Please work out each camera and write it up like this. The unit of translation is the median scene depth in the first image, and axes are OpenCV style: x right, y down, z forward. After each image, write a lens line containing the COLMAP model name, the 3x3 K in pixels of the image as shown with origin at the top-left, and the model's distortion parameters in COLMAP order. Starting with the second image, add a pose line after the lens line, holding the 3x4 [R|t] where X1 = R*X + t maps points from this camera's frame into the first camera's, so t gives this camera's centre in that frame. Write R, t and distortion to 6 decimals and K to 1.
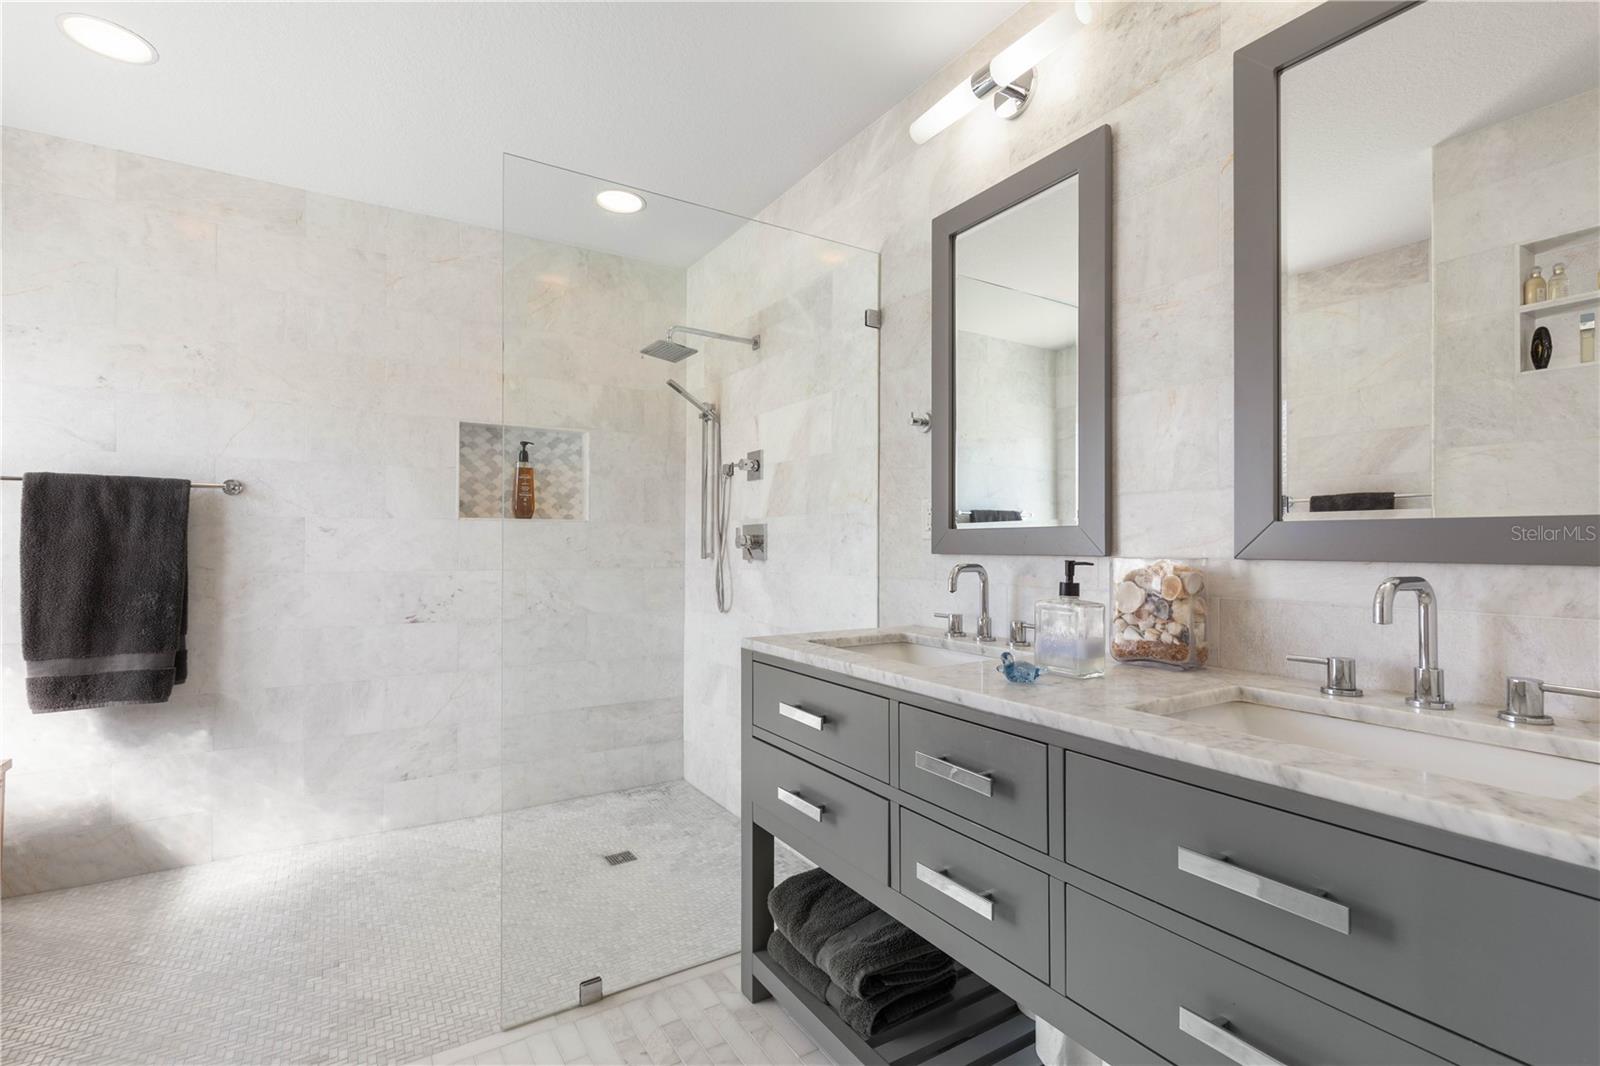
lens RADIAL K [[749.7, 0, 827.9], [0, 749.7, 537.3], [0, 0, 1]] dist [0.001464, -0.000159]
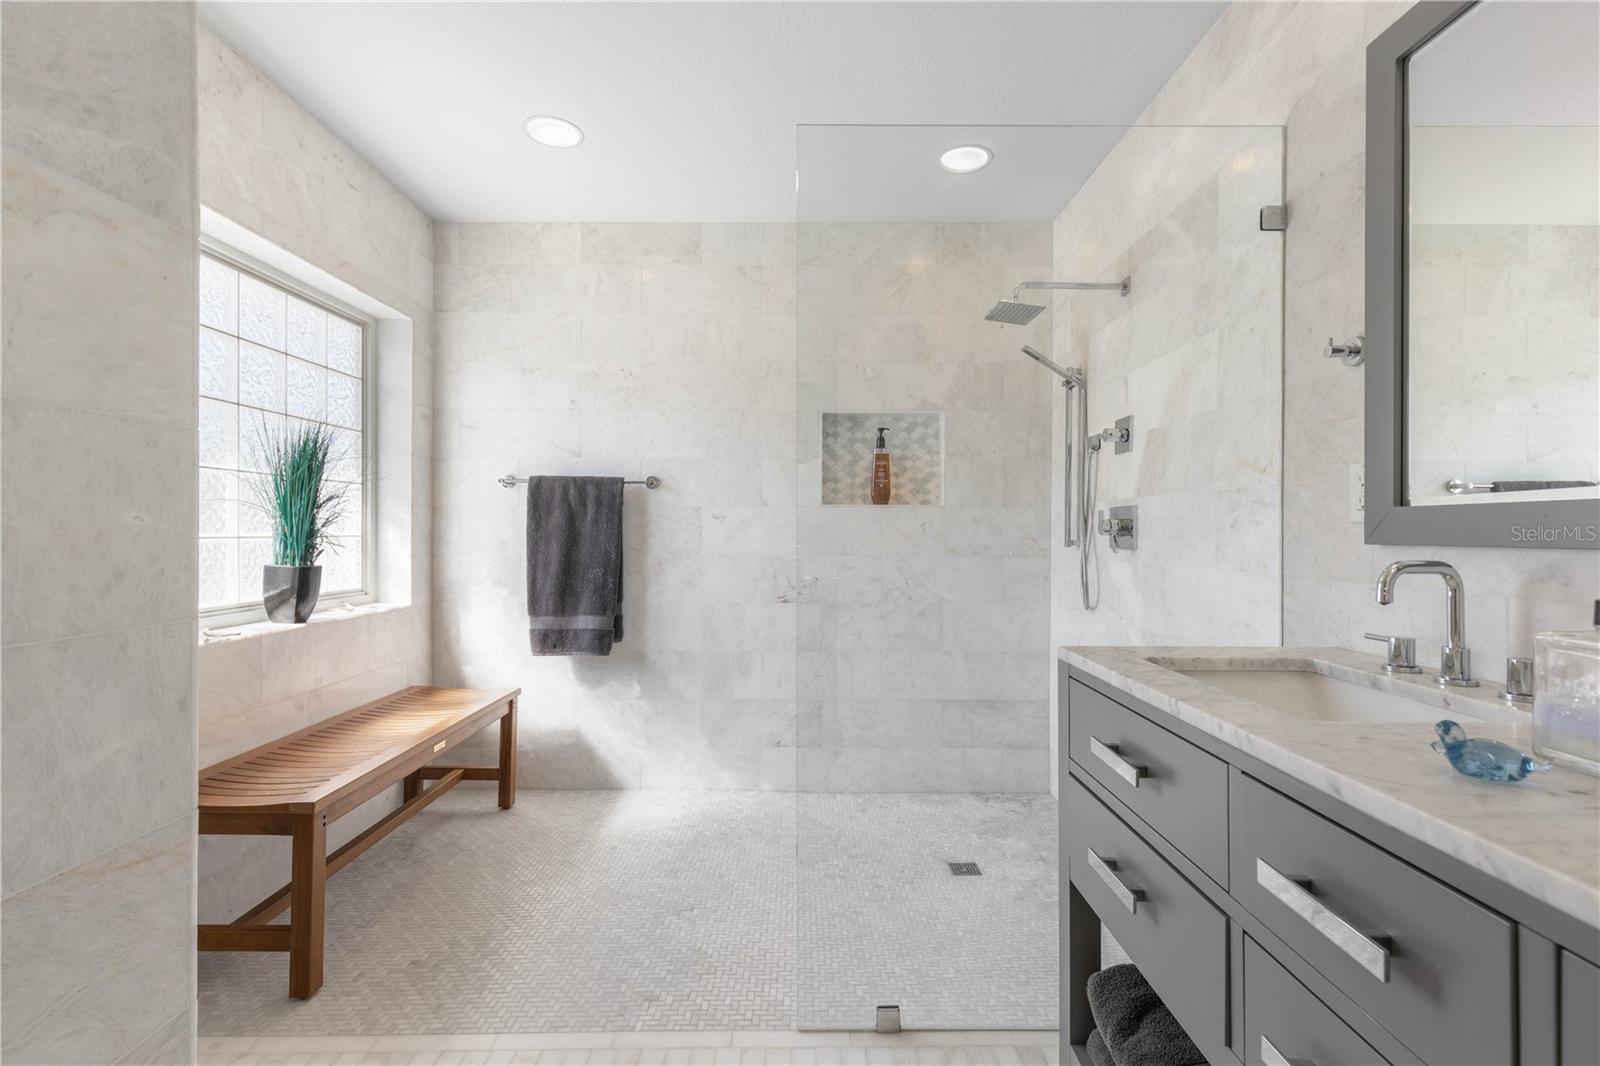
lens RADIAL K [[747.9, 0, 803.7], [0, 747.9, 527.5], [0, 0, 1]] dist [0.008949, -0.004742]
pose [[0.837039, -0.000685, -0.547142, 0.070601], [0.003210, 0.999988, 0.003659, 0.002498], [0.547133, -0.004819, 0.837032, 0.132135]]
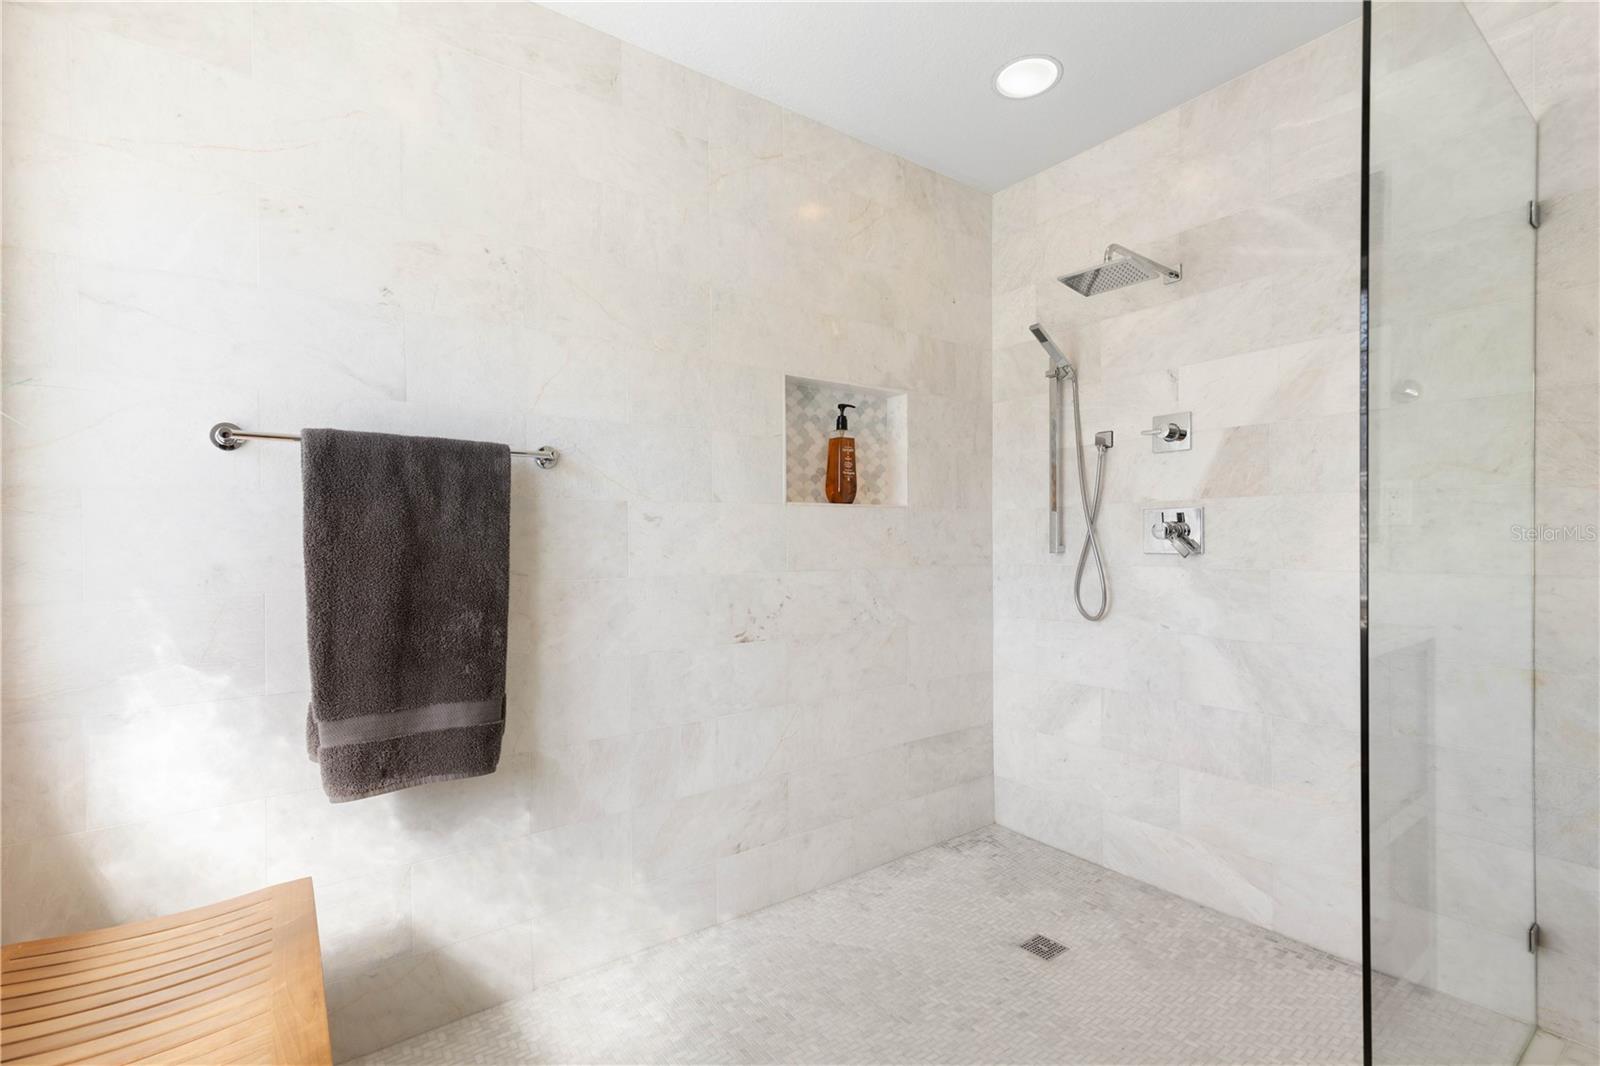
lens RADIAL K [[729.0, 0, 806.1], [0, 729.0, 544.8], [0, 0, 1]] dist [0.004288, -0.000376]
pose [[0.997555, -0.009263, 0.069270, -0.627276], [0.008095, 0.999821, 0.017122, 0.005419], [-0.069416, -0.016519, 0.997451, 0.316922]]
